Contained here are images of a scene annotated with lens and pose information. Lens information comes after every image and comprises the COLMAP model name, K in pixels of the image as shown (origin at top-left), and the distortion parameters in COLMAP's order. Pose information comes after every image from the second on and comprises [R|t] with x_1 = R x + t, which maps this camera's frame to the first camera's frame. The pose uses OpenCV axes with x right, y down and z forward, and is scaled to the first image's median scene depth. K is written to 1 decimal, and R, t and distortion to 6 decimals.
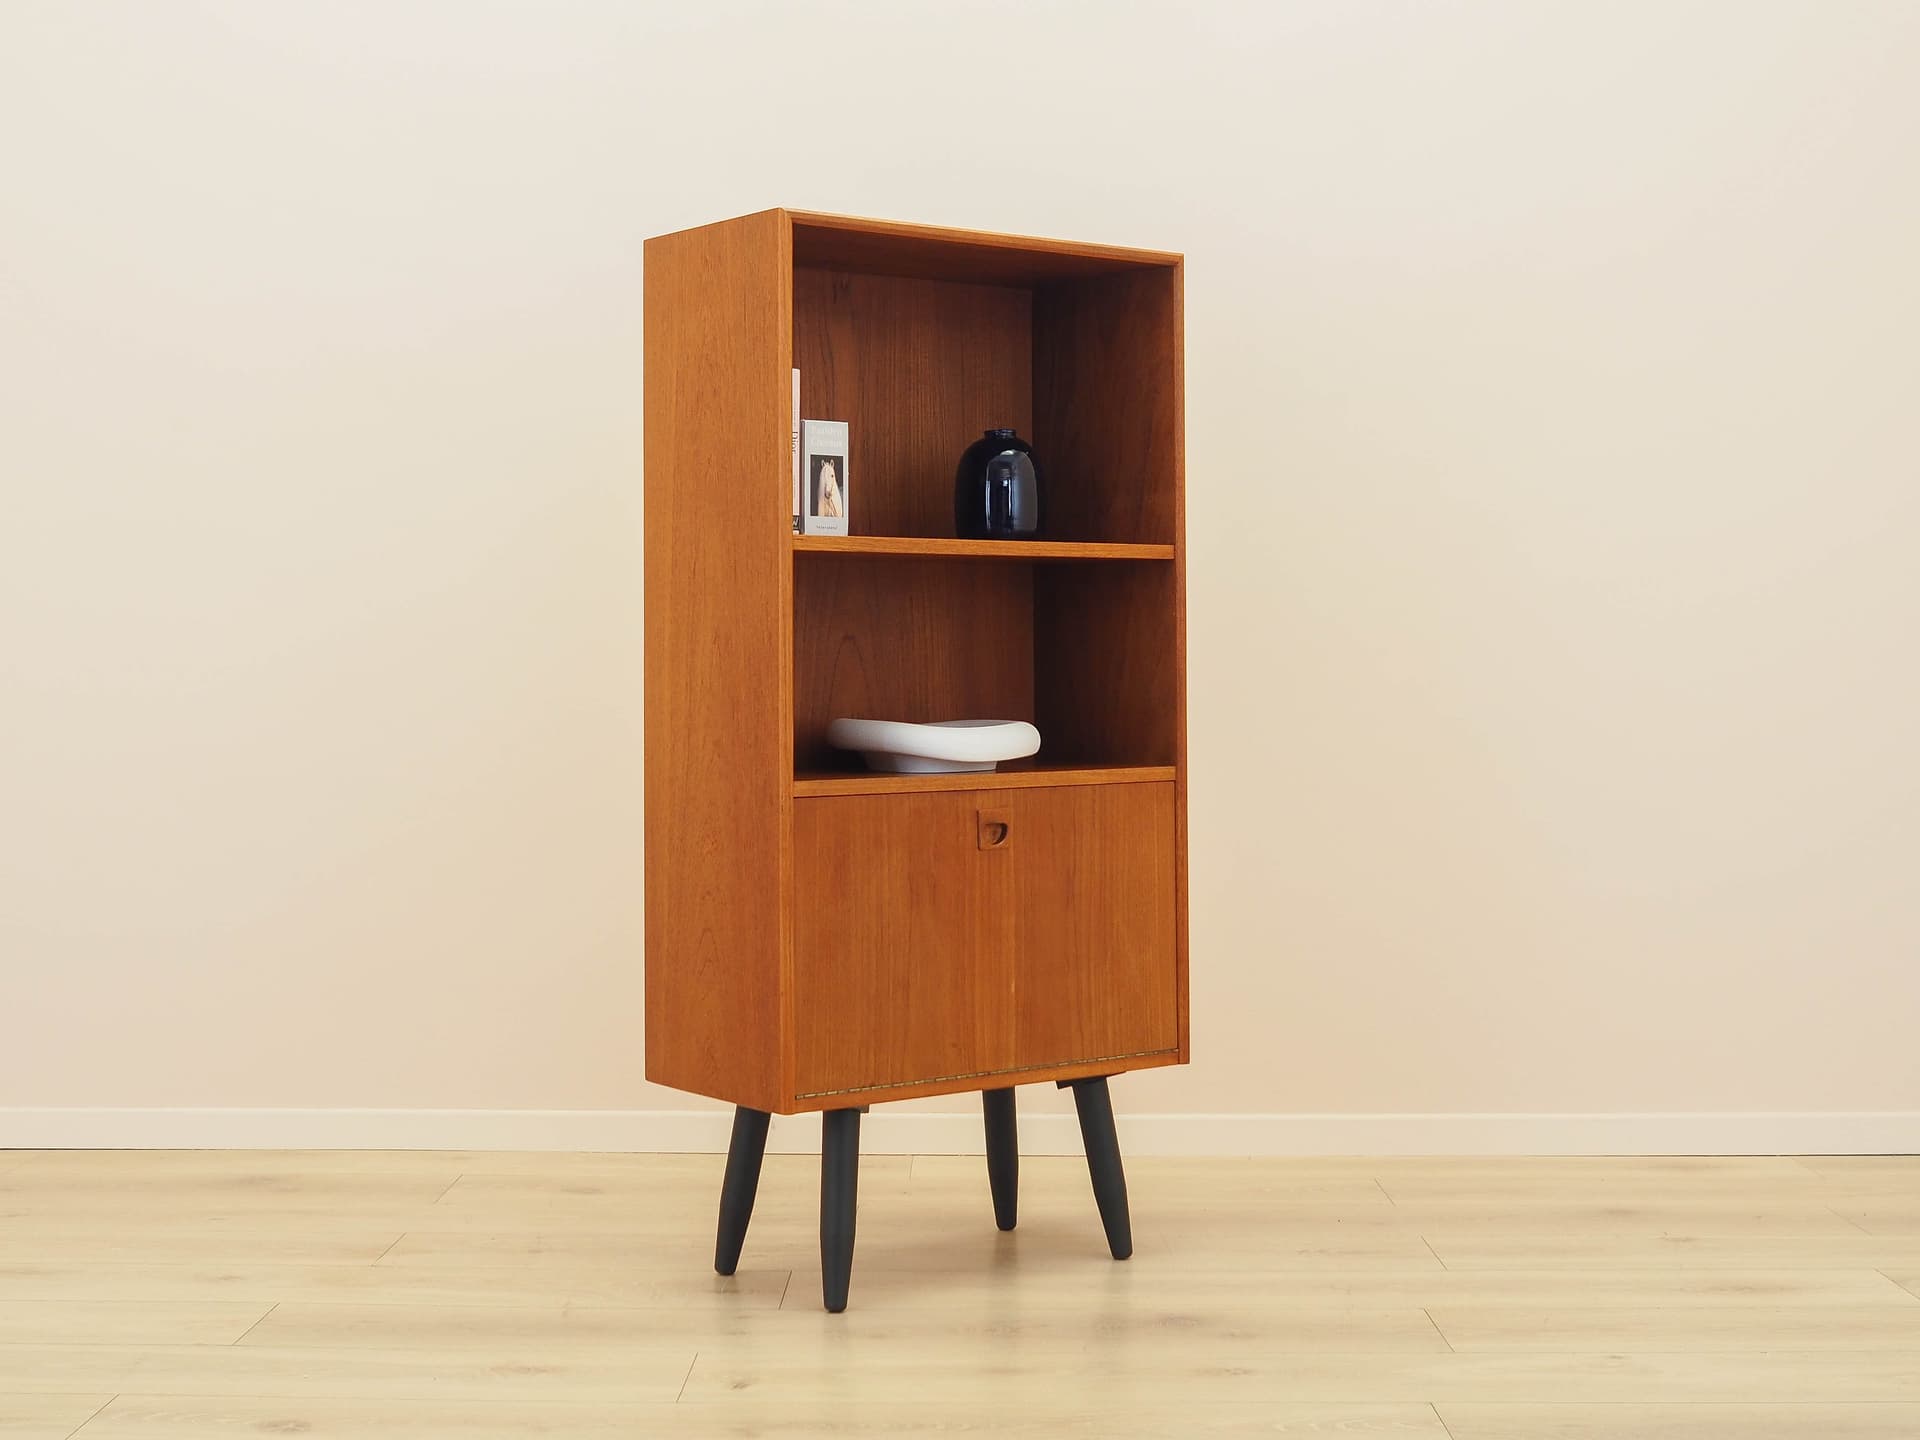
lens RADIAL K [[2631.0, 0, 888.5], [0, 2631.0, 690.2], [0, 0, 1]] dist [-0.035403, 0.000000]
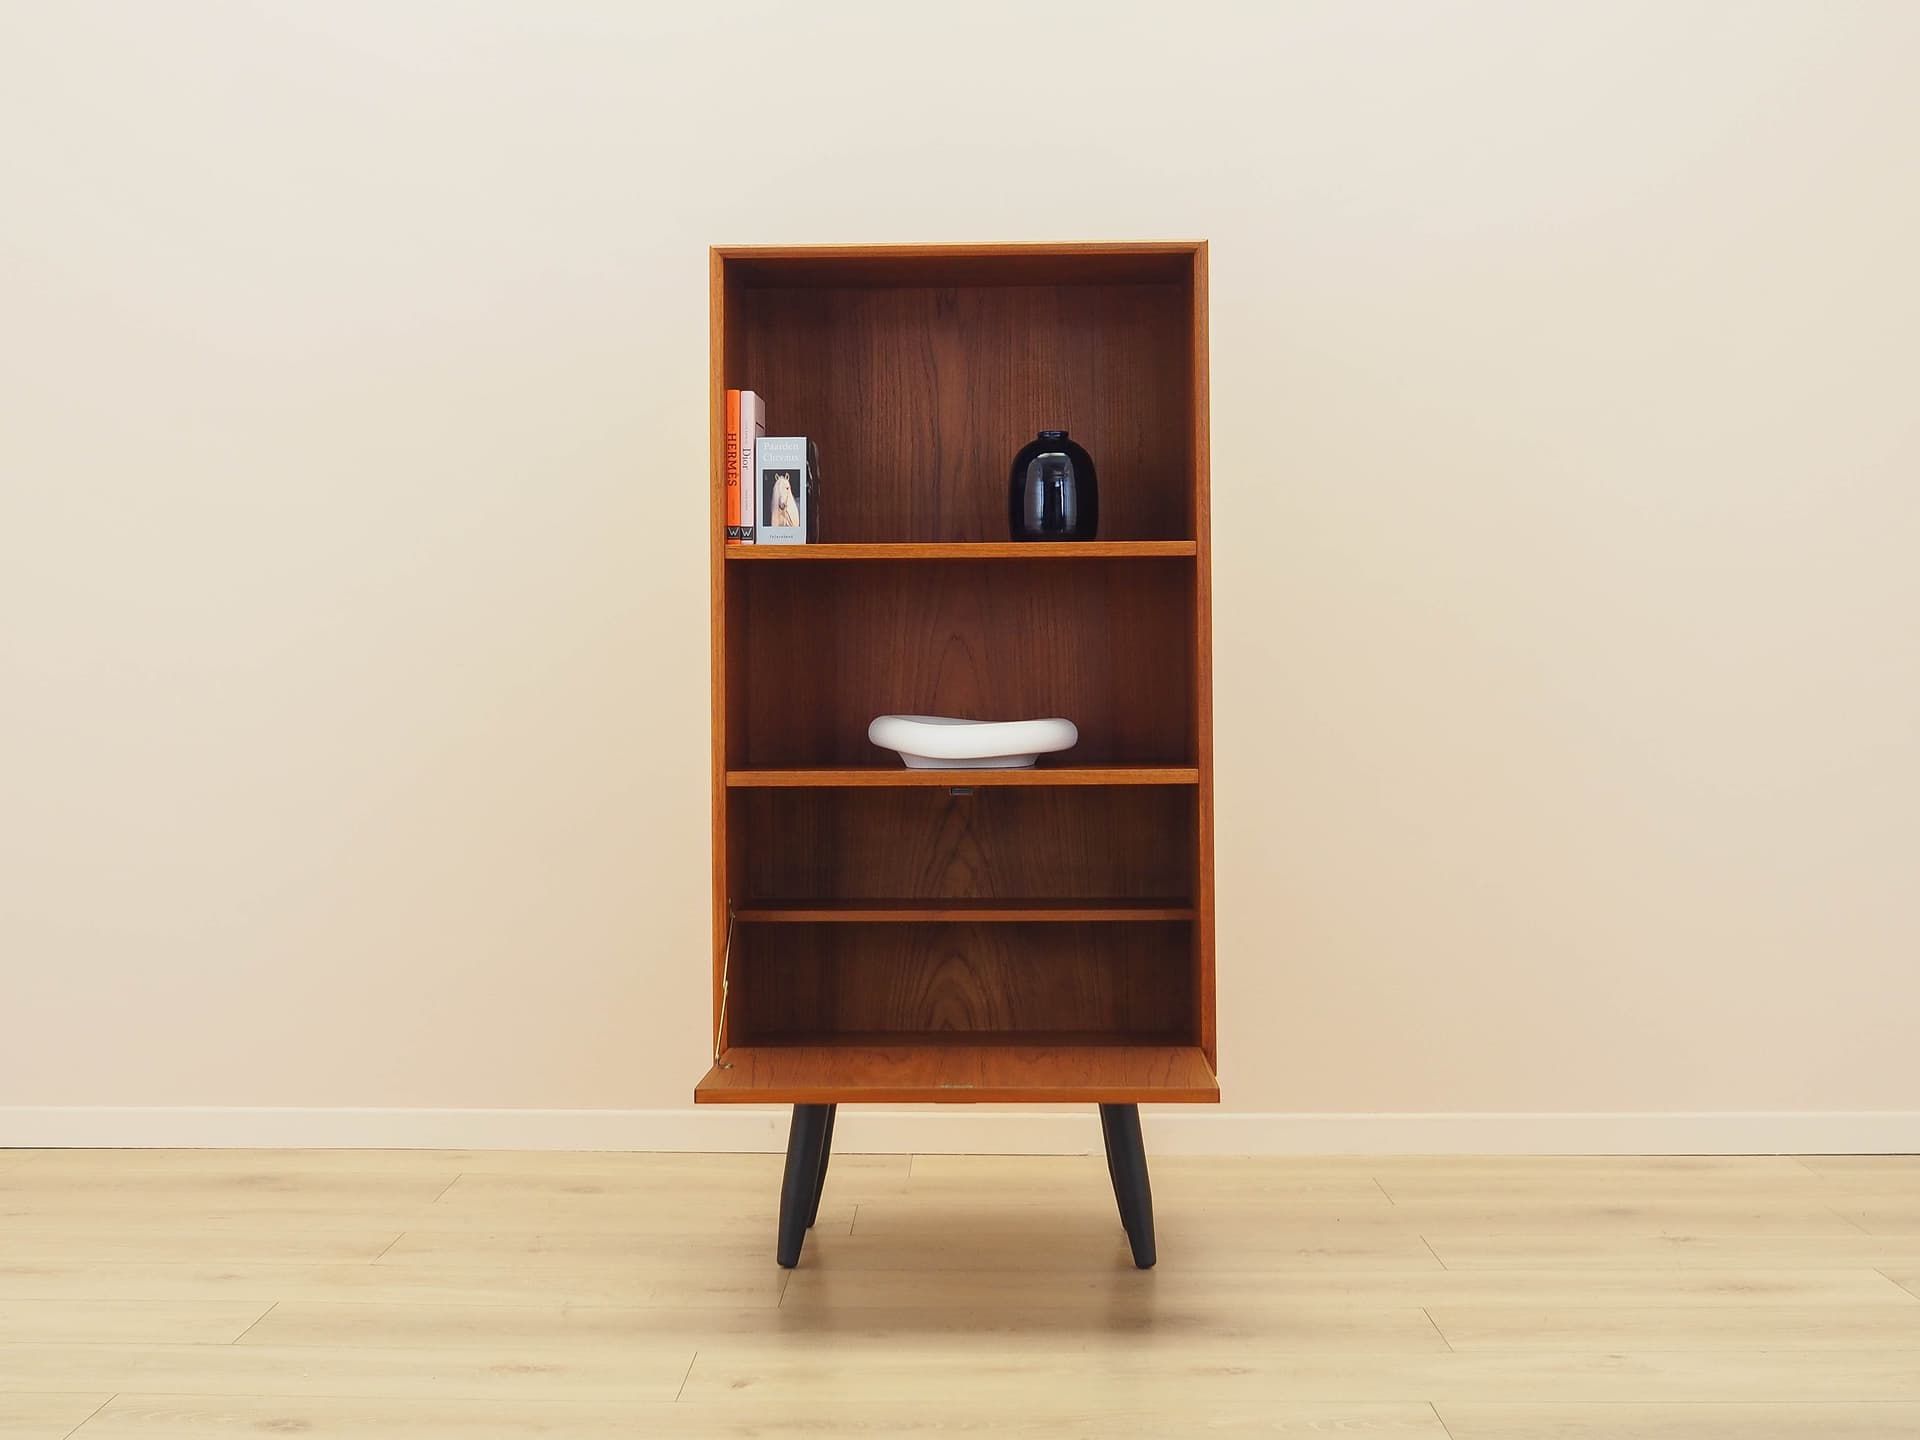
lens RADIAL K [[2631.0, 0, 954.1], [0, 2631.0, 709.5], [0, 0, 1]] dist [-0.035403, 0.000000]
pose [[0.792739, 0.010247, -0.609475, 0.641119], [-0.004446, 0.999929, 0.011028, -0.003255], [0.609544, -0.006032, 0.792729, 0.179904]]
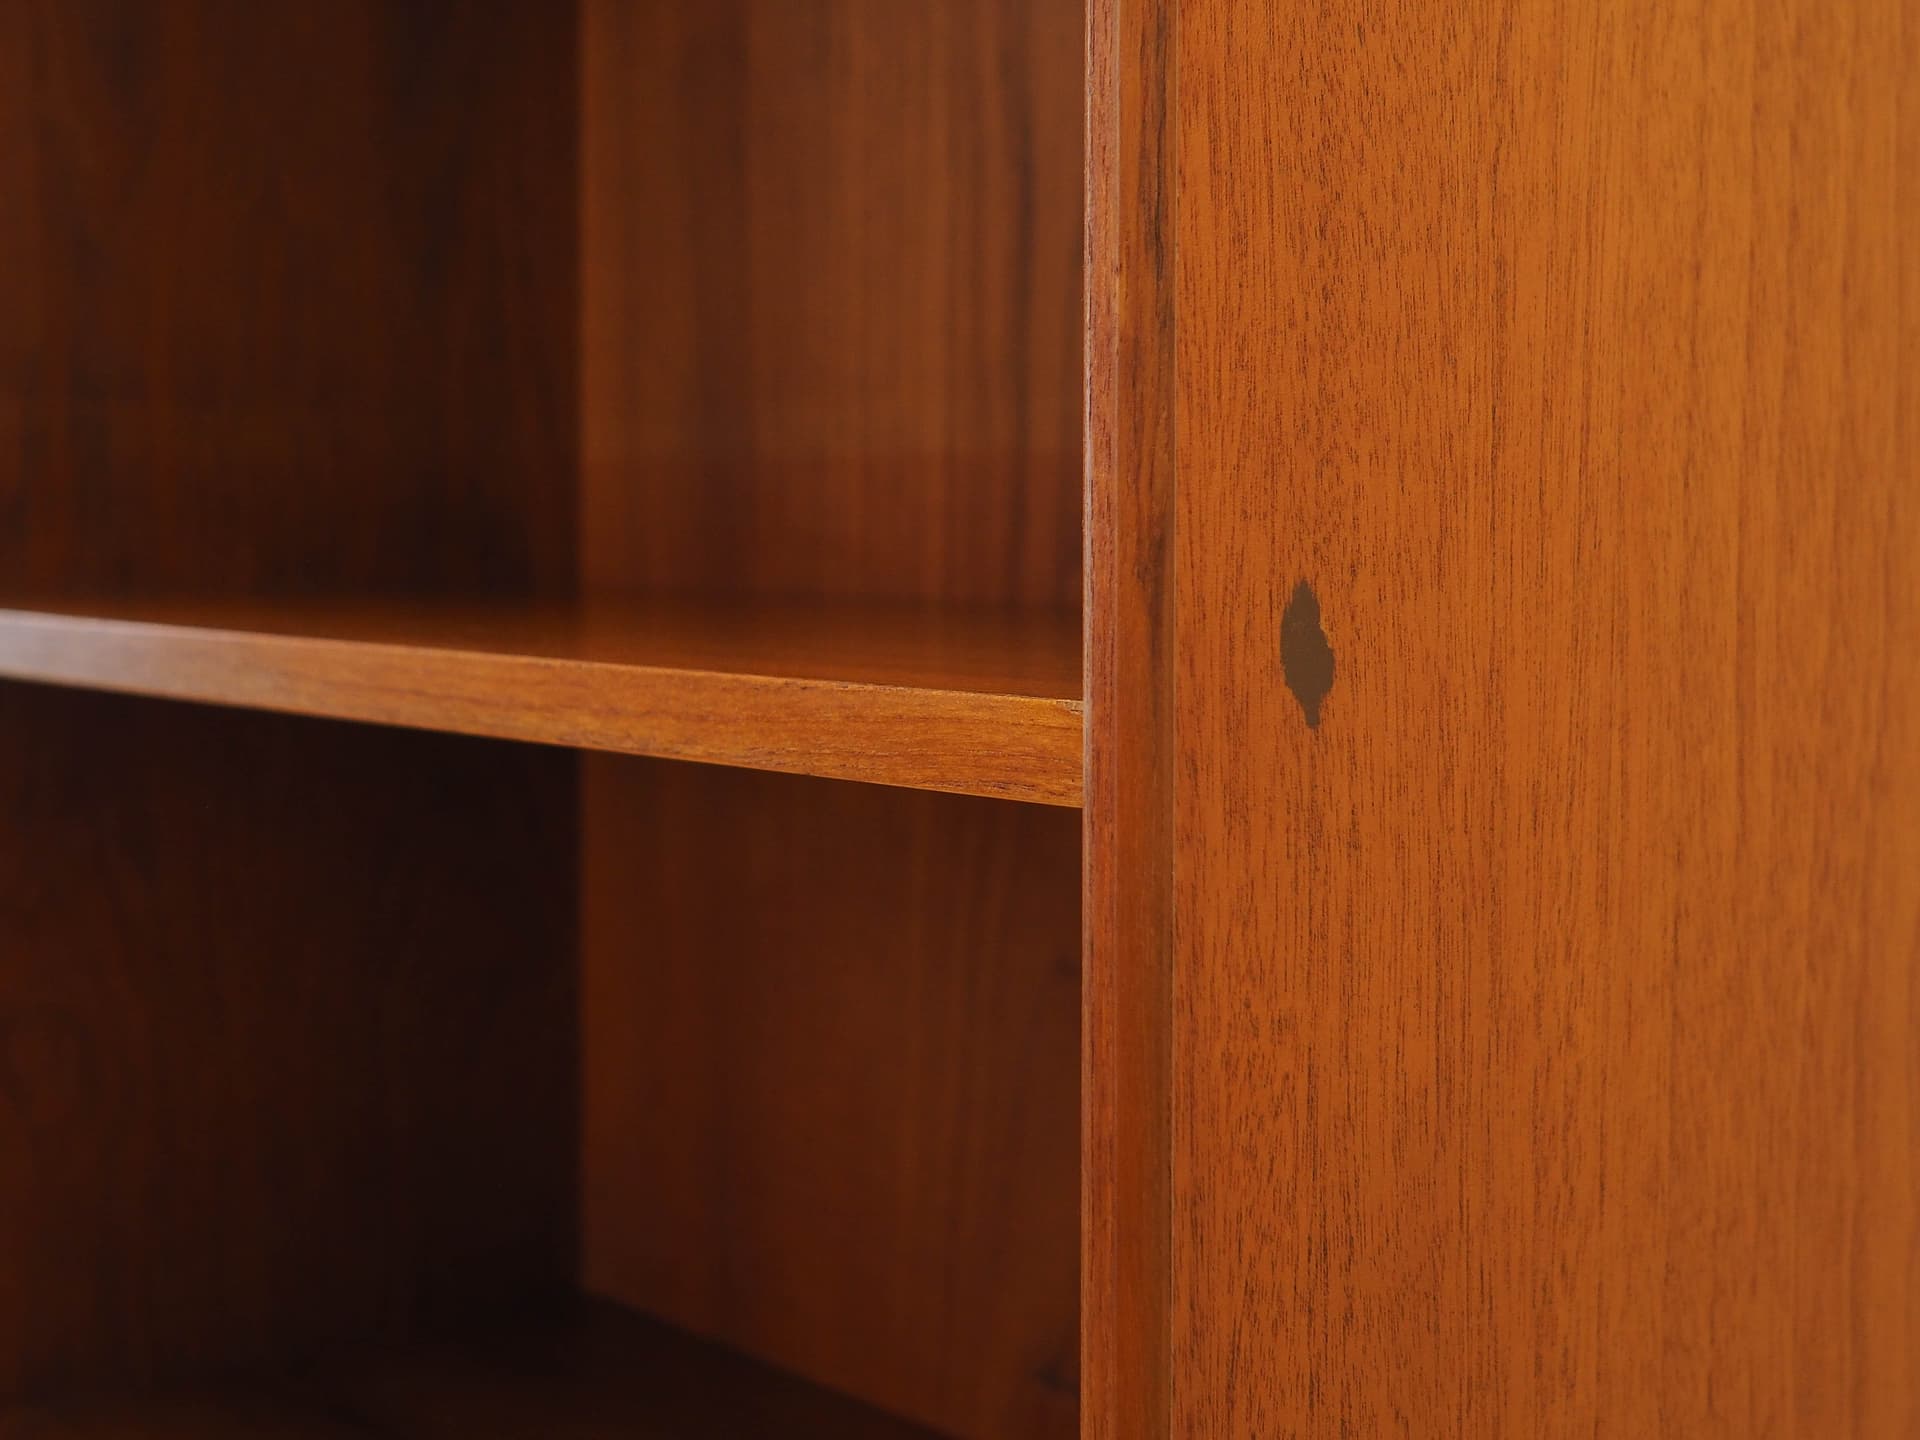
lens RADIAL K [[2631.0, 0, 952.8], [0, 2631.0, 637.6], [0, 0, 1]] dist [-0.035403, 0.000000]
pose [[0.095703, 0.049179, -0.994194, 0.237130], [-0.015852, 0.998727, 0.047877, -0.065206], [0.995284, 0.011178, 0.096361, 0.999279]]
